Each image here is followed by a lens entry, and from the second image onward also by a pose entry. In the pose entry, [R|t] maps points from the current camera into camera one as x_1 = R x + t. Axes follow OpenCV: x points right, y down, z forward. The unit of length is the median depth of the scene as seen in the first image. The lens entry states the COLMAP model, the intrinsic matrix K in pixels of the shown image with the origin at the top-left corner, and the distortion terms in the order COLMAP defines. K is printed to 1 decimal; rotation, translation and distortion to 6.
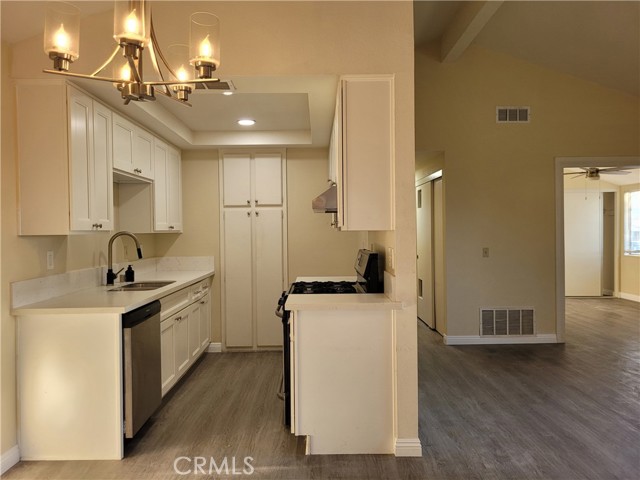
lens RADIAL K [[482.3, 0, 320.0], [0, 482.3, 240.0], [0, 0, 1]] dist [0.002318, -0.001259]
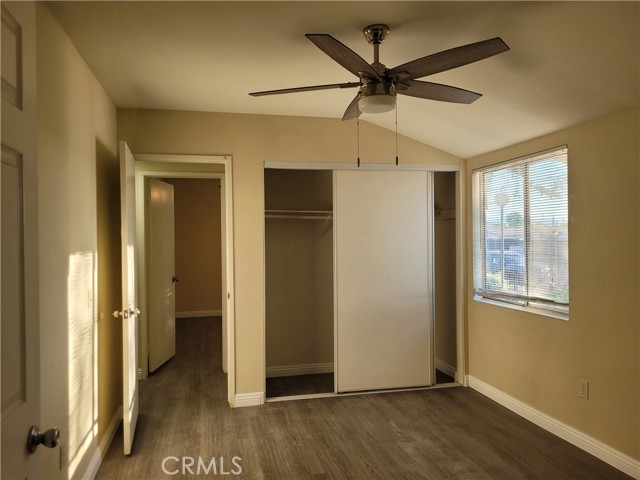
lens RADIAL K [[482.3, 0, 320.0], [0, 482.3, 240.0], [0, 0, 1]] dist [0.002318, -0.001259]
pose [[0.967320, -0.001866, 0.253554, 0.512138], [0.005690, 0.999881, -0.014346, -0.033633], [-0.253497, 0.015320, 0.967215, 0.814638]]
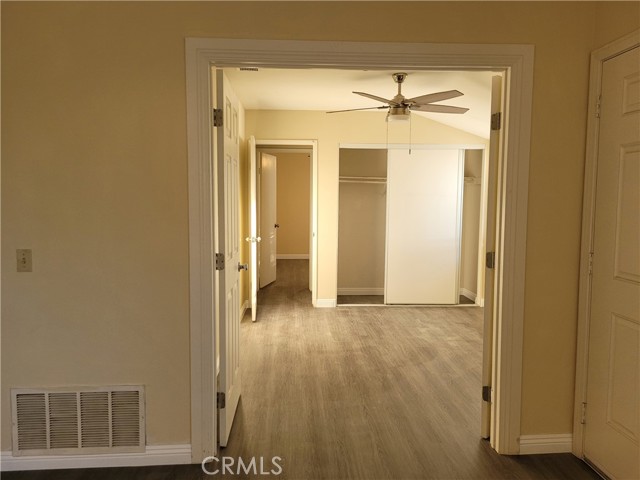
lens RADIAL K [[500.7, 0, 320.0], [0, 500.7, 240.0], [0, 0, 1]] dist [-0.000122, -0.001126]
pose [[0.997168, 0.012117, 0.074222, 0.495144], [-0.016823, 0.997865, 0.063110, -0.021207], [-0.073299, -0.064180, 0.995243, 0.469942]]
